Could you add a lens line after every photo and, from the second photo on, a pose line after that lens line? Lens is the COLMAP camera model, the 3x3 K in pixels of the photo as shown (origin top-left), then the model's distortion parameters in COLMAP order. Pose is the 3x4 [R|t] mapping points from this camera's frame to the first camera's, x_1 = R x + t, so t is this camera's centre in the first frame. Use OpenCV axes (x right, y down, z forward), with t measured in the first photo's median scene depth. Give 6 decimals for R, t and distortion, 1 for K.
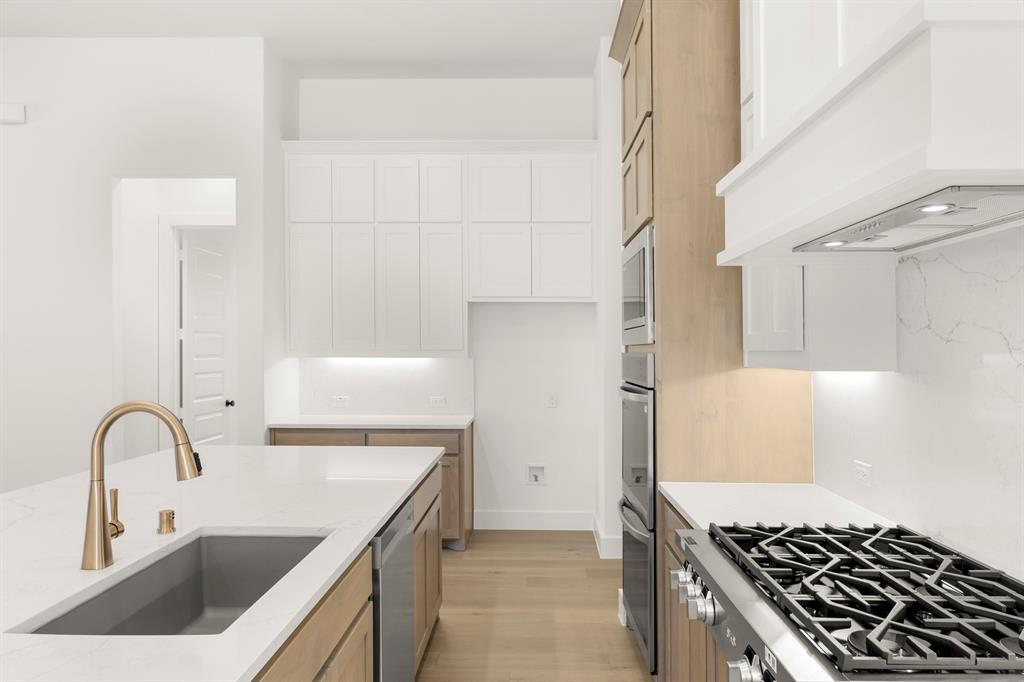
lens RADIAL K [[705.1, 0, 512.0], [0, 705.1, 341.0], [0, 0, 1]] dist [-0.002815, -0.000479]
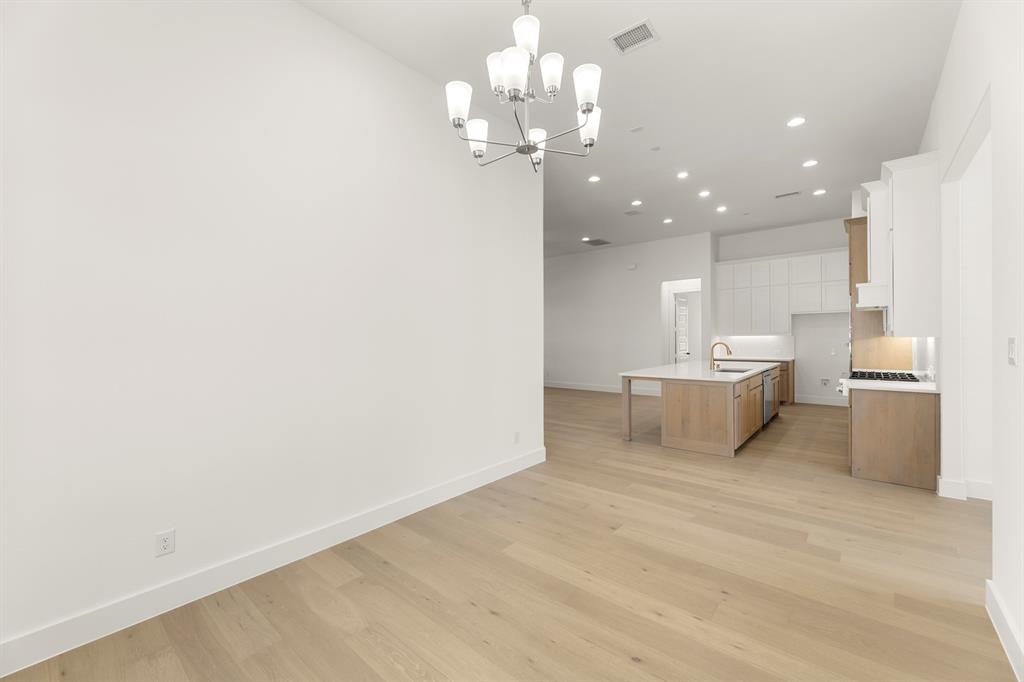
lens RADIAL K [[410.7, 0, 512.0], [0, 410.7, 341.0], [0, 0, 1]] dist [0.000826, 0.000071]
pose [[0.778678, -0.001118, -0.627423, 0.094223], [0.016803, 0.999677, 0.019073, -0.004265], [0.627199, -0.025394, 0.778445, -0.915678]]
